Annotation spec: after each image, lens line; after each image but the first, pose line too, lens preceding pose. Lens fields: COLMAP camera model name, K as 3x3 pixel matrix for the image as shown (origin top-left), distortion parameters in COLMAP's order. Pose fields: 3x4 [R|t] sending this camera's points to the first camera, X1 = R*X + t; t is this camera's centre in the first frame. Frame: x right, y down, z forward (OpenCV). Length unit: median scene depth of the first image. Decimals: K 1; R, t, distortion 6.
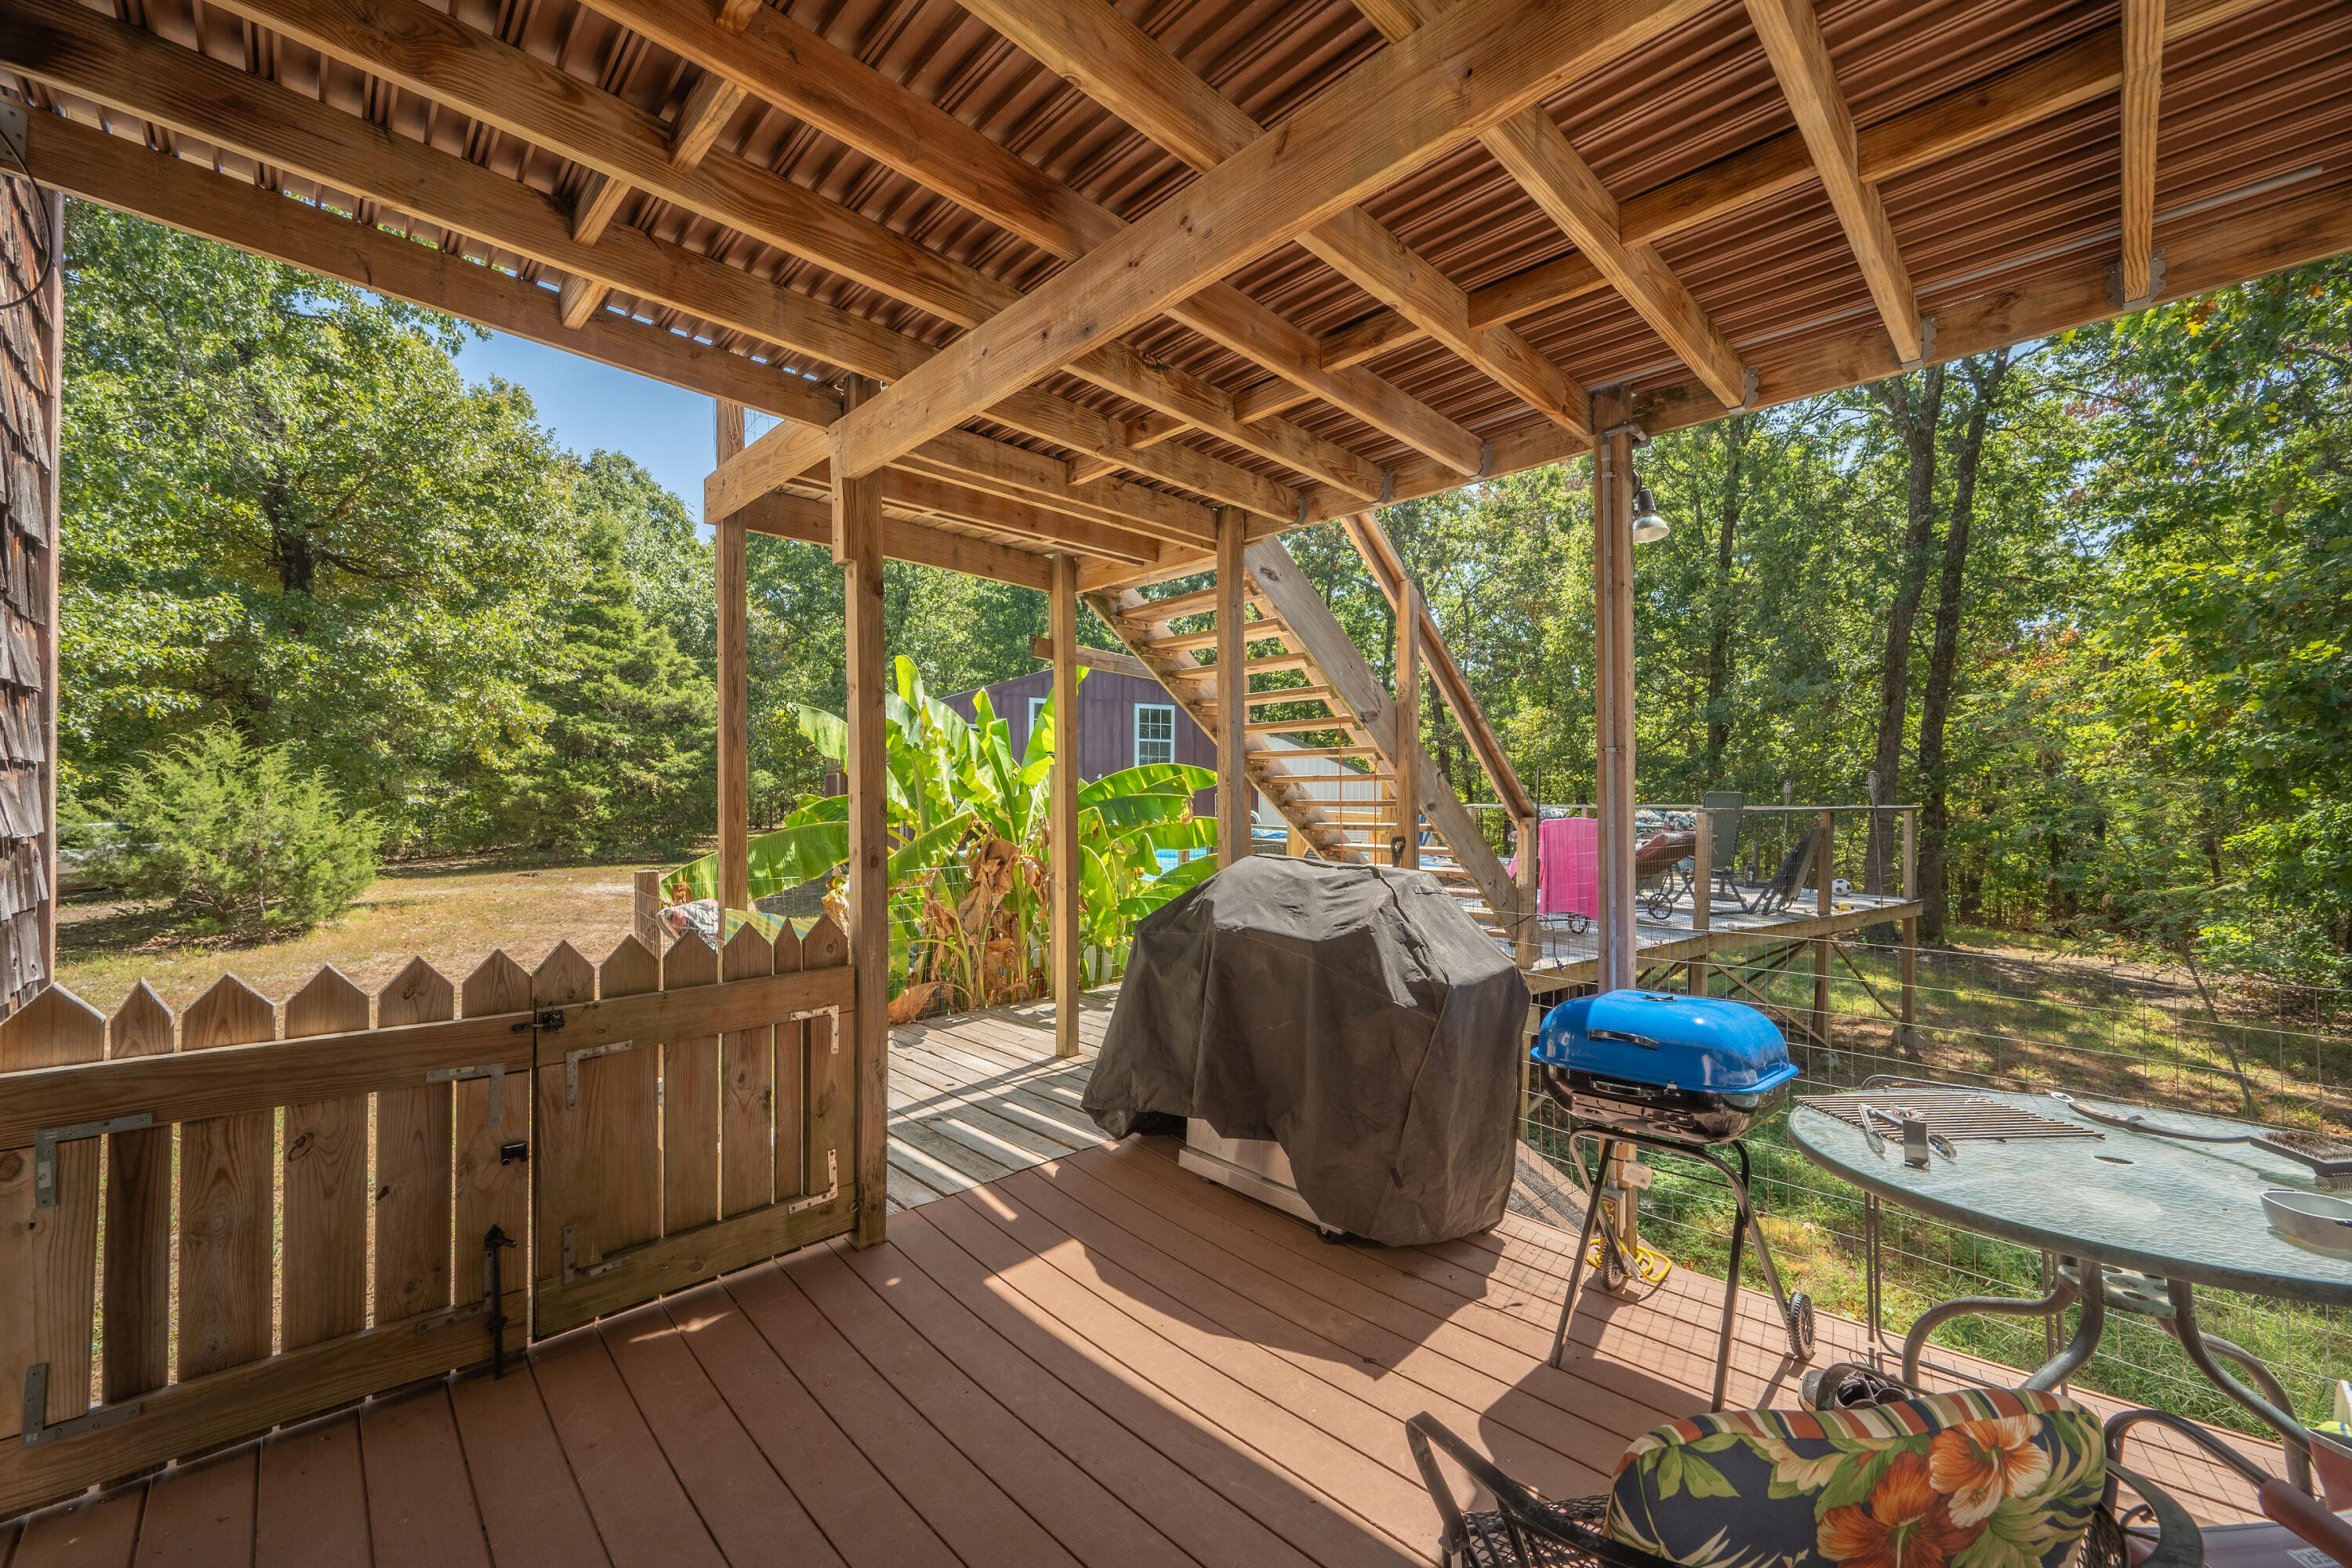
lens RADIAL K [[1175.7, 0, 1057.3], [0, 1175.7, 789.2], [0, 0, 1]] dist [0.031822, 0.000024]
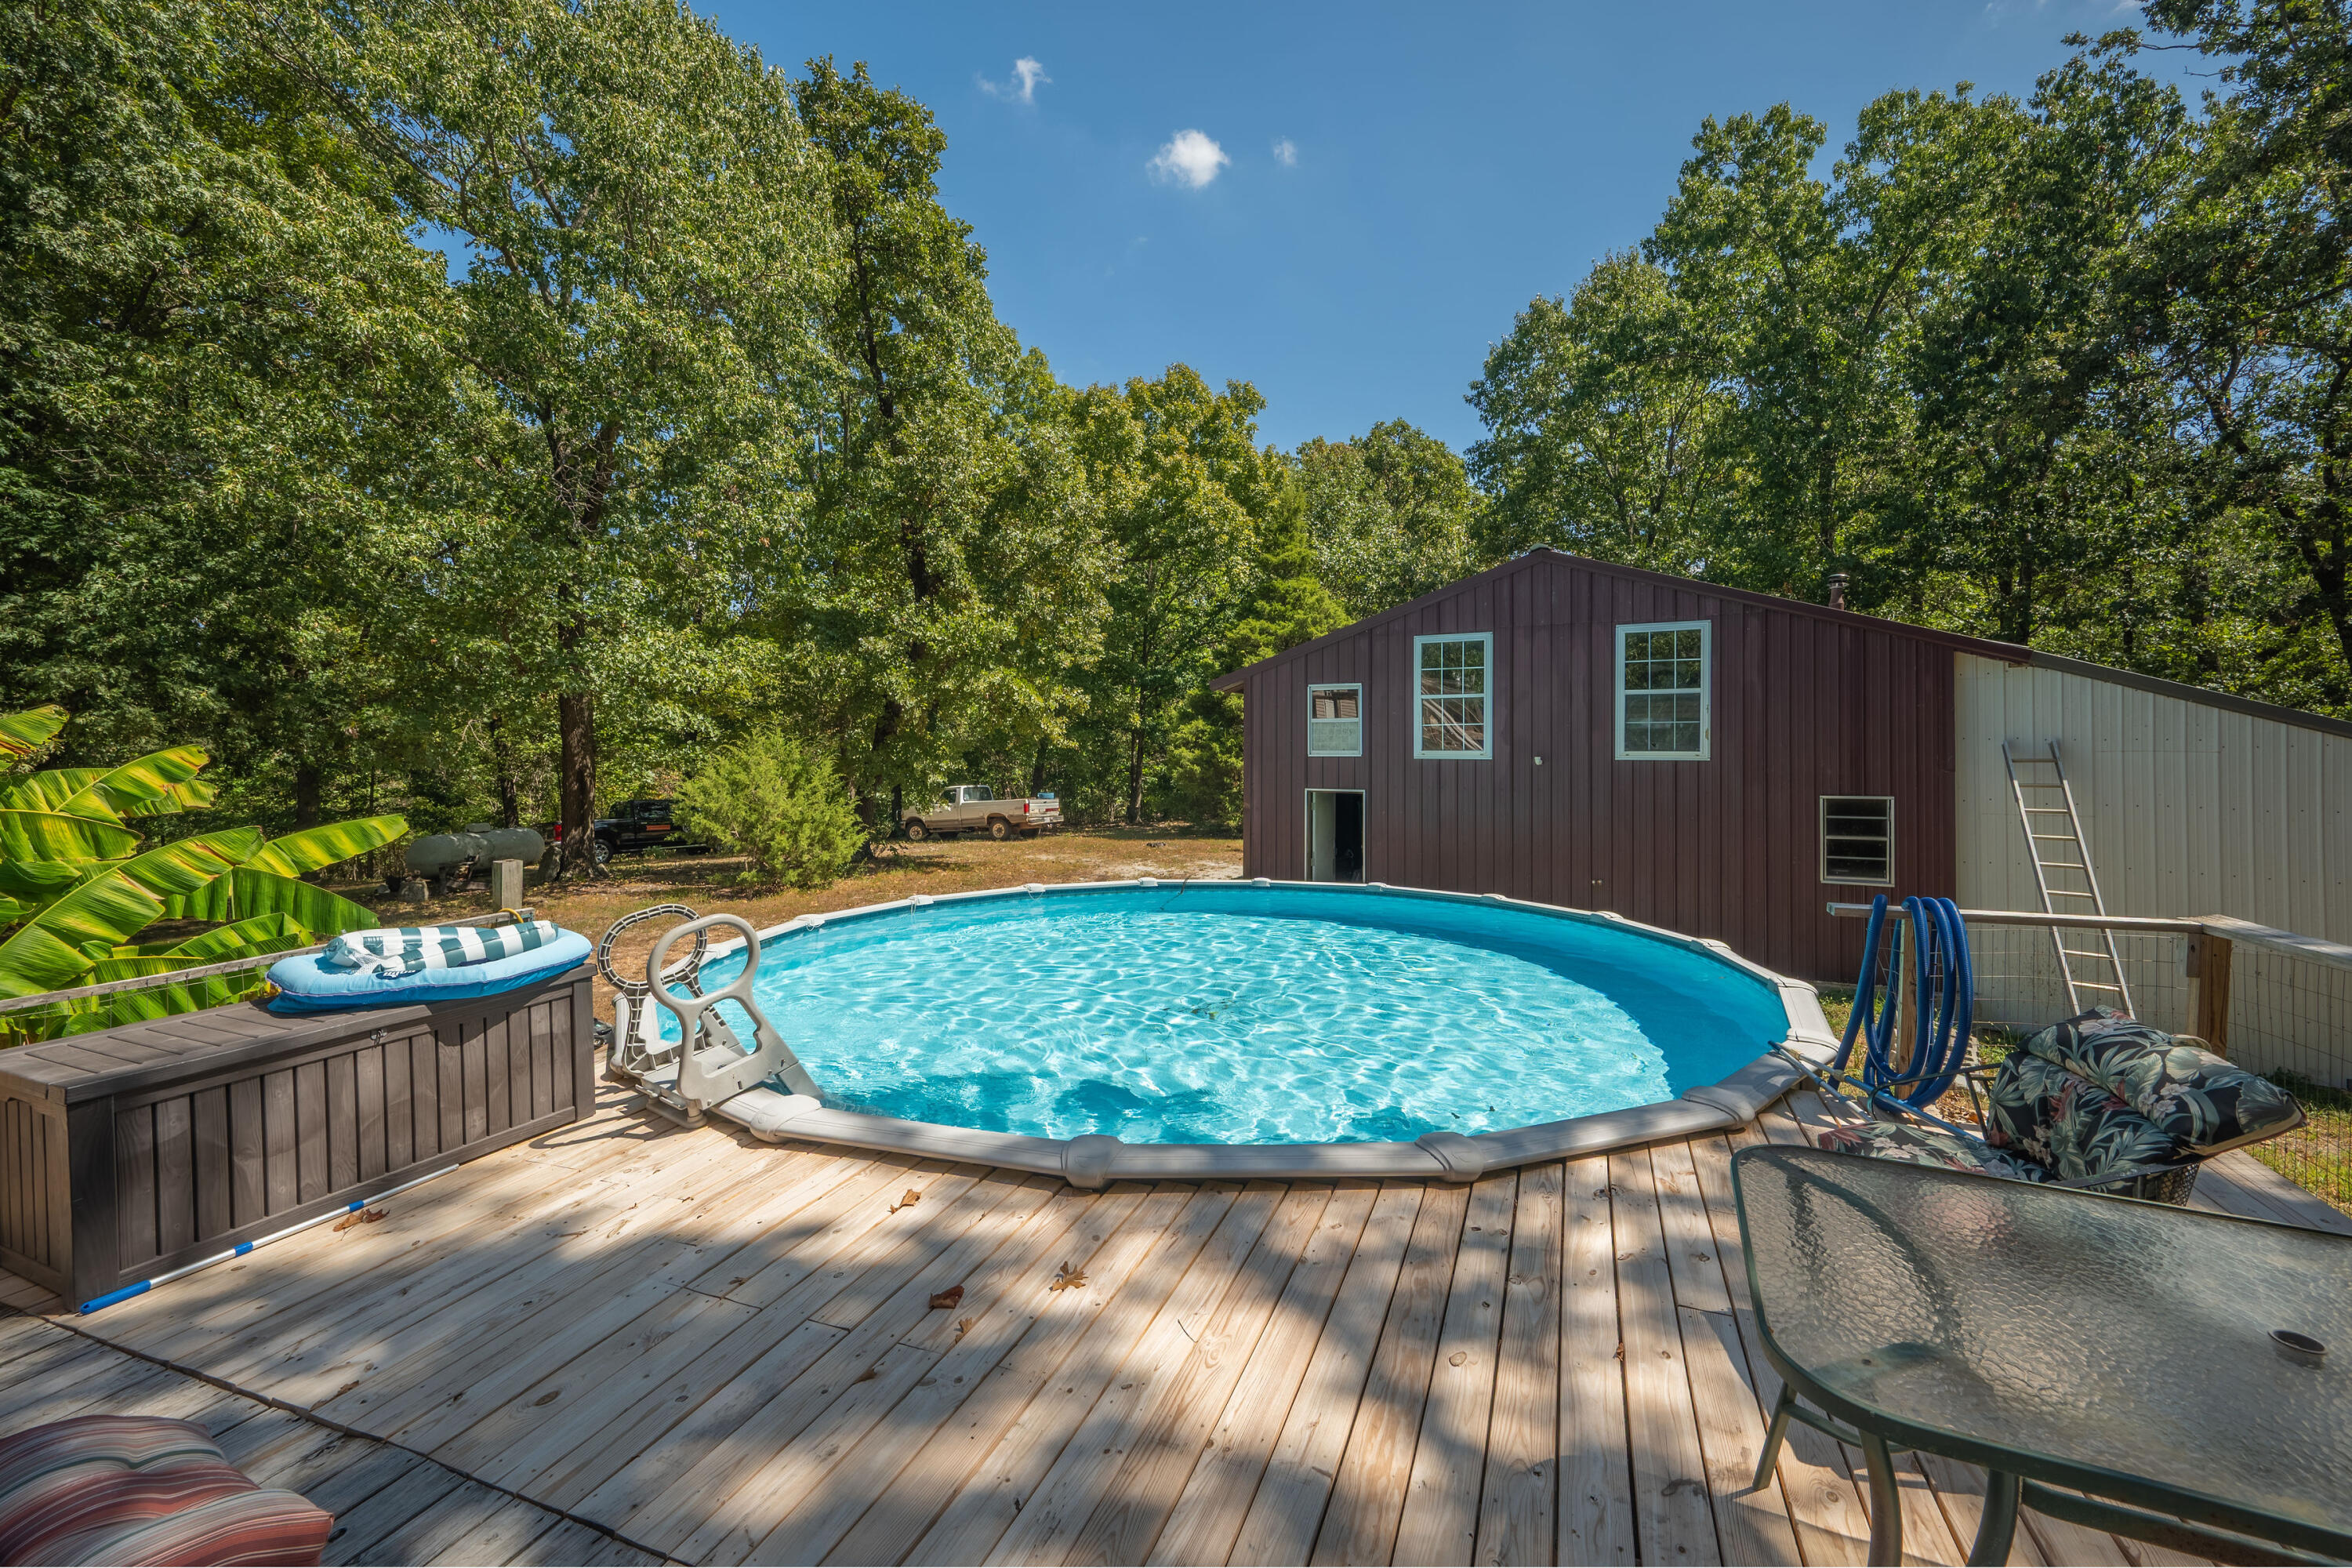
lens RADIAL K [[959.4, 0, 1176.0], [0, 959.4, 736.9], [0, 0, 1]] dist [0.000548, -0.000099]
pose [[0.562866, -0.011935, -0.826462, 0.253597], [0.015833, 0.999868, -0.003656, -0.018832], [0.826397, -0.011028, 0.562980, 0.473542]]
